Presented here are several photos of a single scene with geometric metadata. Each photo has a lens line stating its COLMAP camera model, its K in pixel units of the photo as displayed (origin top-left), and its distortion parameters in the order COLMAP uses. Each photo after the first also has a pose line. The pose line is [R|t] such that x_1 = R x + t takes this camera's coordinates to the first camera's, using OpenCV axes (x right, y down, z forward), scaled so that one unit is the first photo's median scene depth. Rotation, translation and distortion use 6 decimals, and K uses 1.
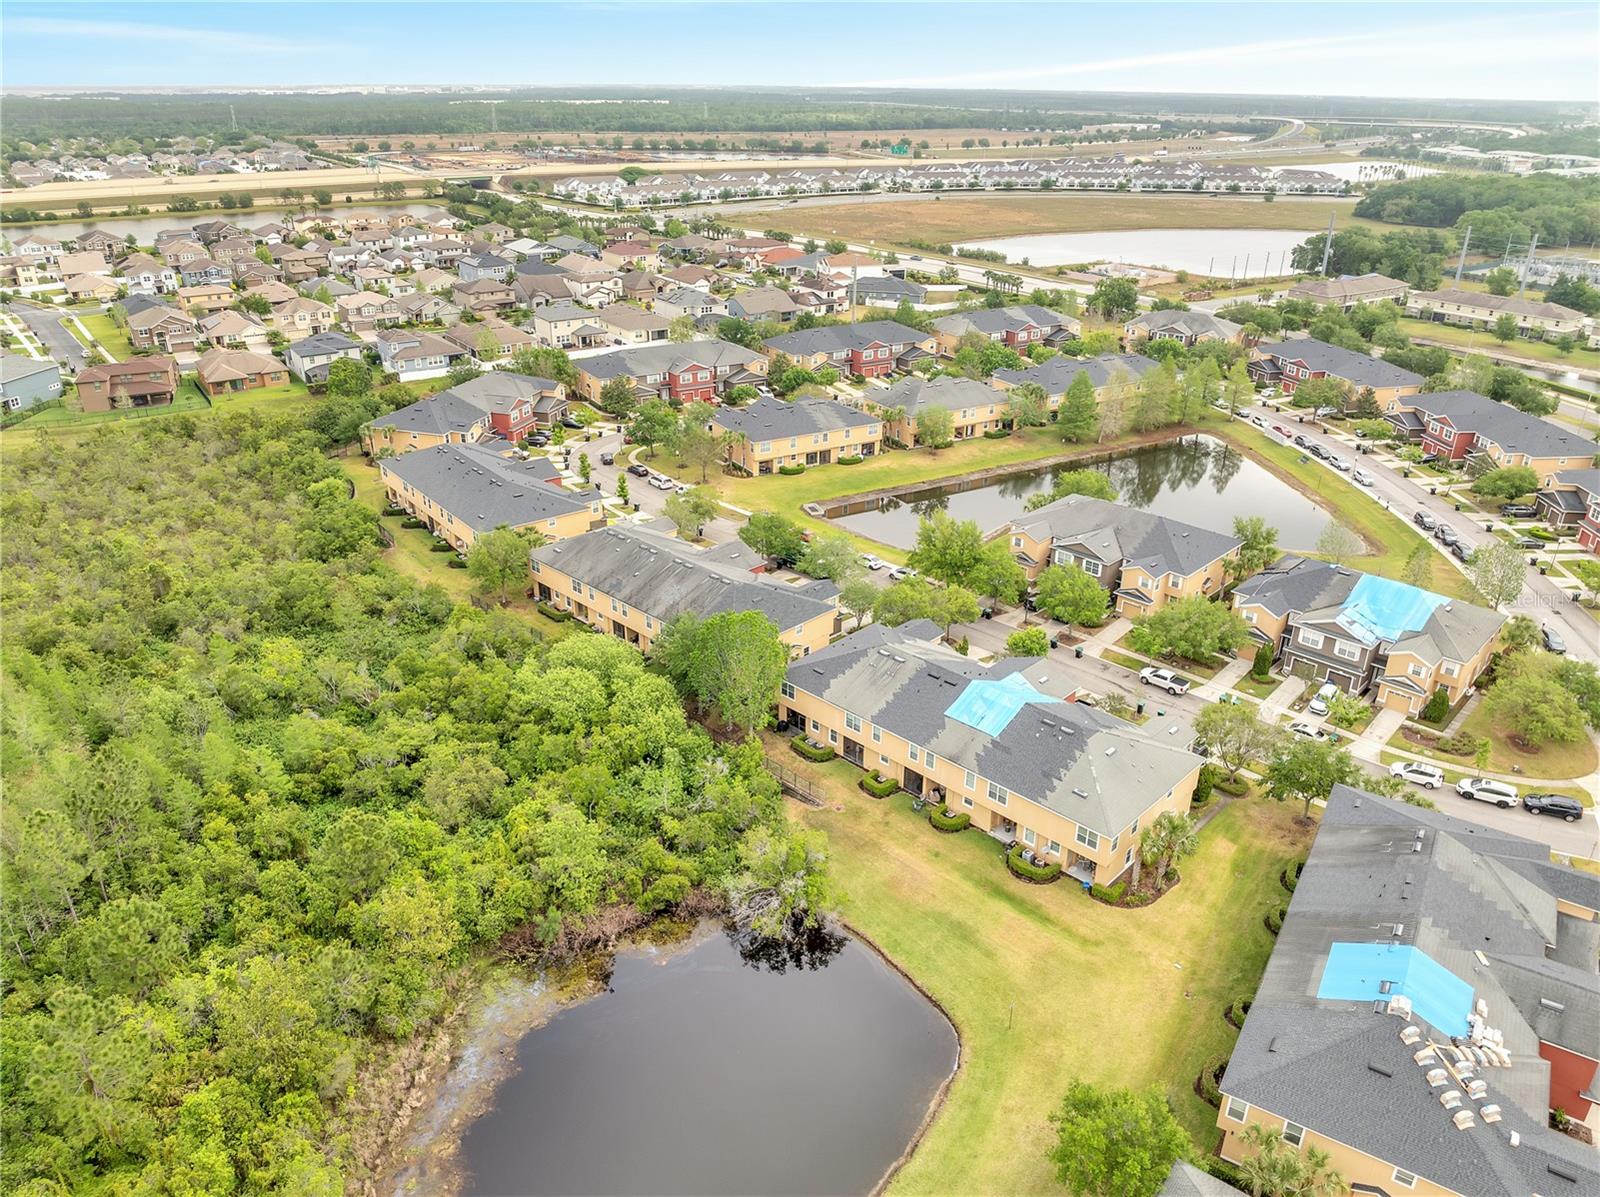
lens RADIAL K [[1129.3, 0, 799.8], [0, 1129.3, 599.6], [0, 0, 1]] dist [-0.033119, -0.003800]
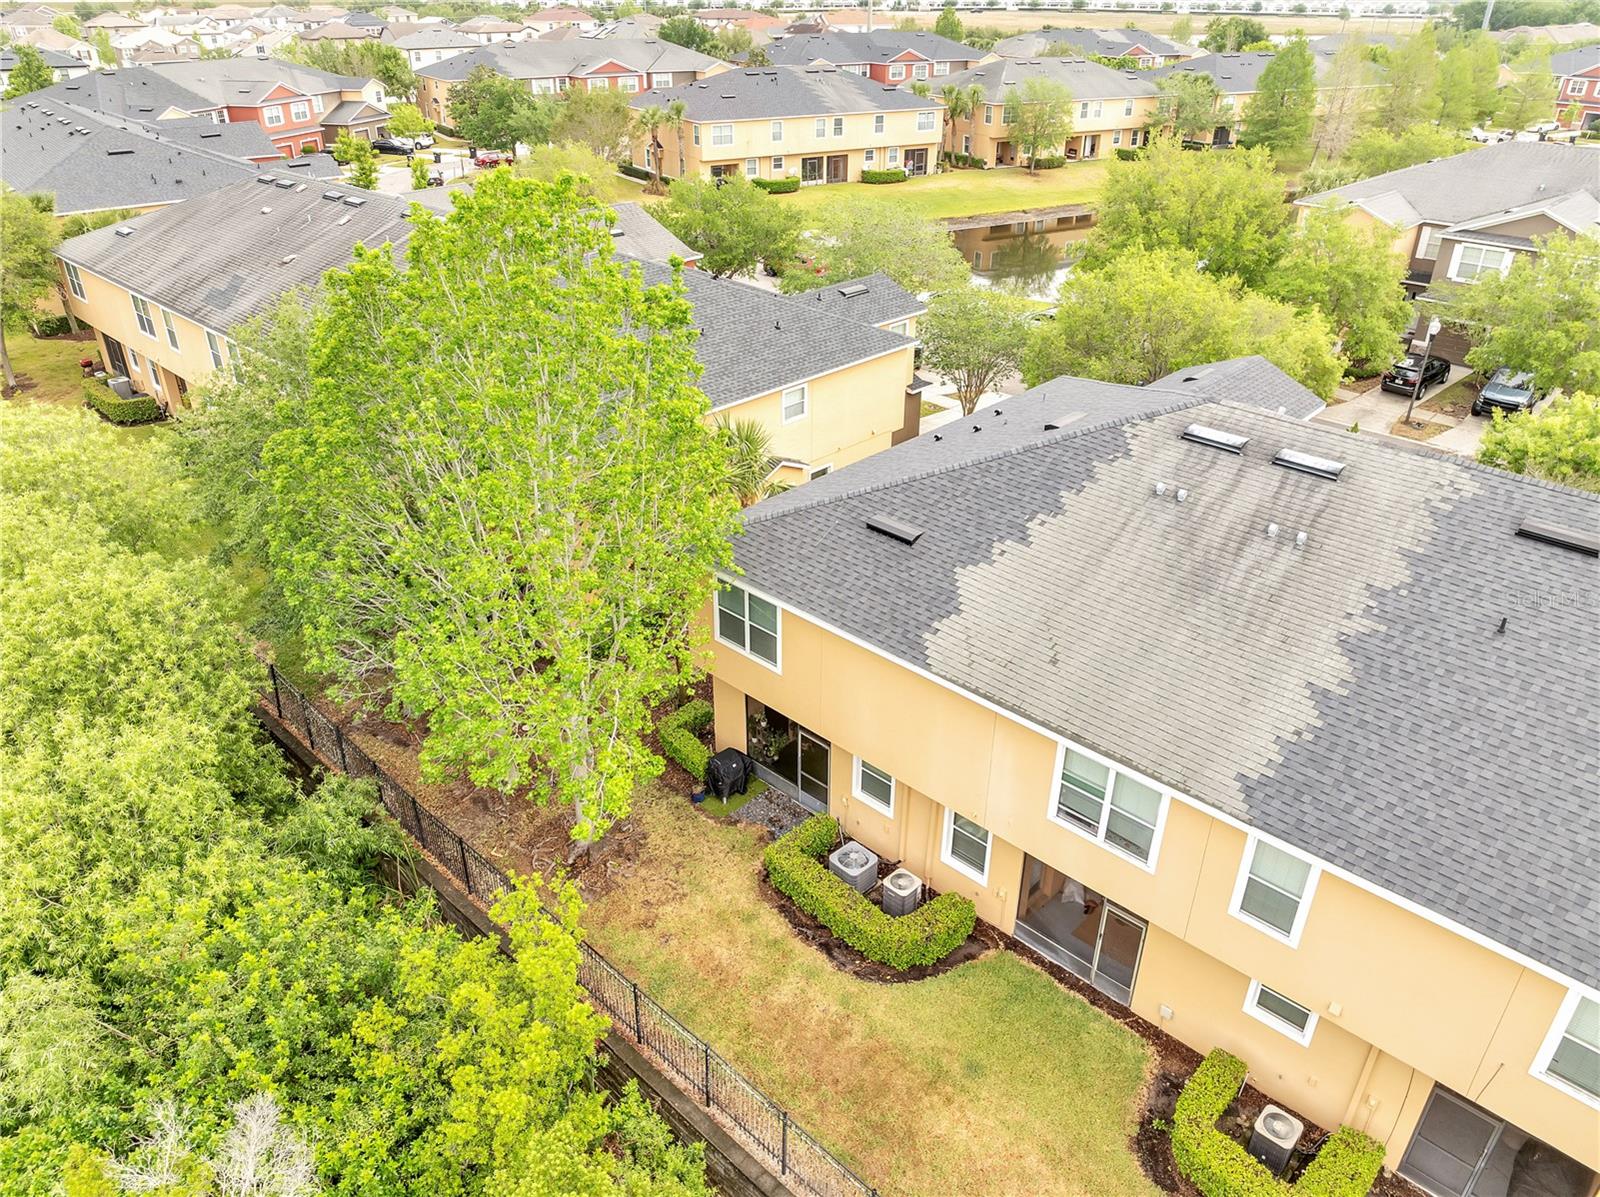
lens RADIAL K [[1129.3, 0, 798.8], [0, 1129.3, 594.5], [0, 0, 1]] dist [-0.033119, -0.003800]
pose [[0.999944, -0.006840, 0.008068, -0.001479], [0.006230, 0.997292, 0.073284, 0.036077], [-0.008548, -0.073229, 0.997278, 0.477037]]
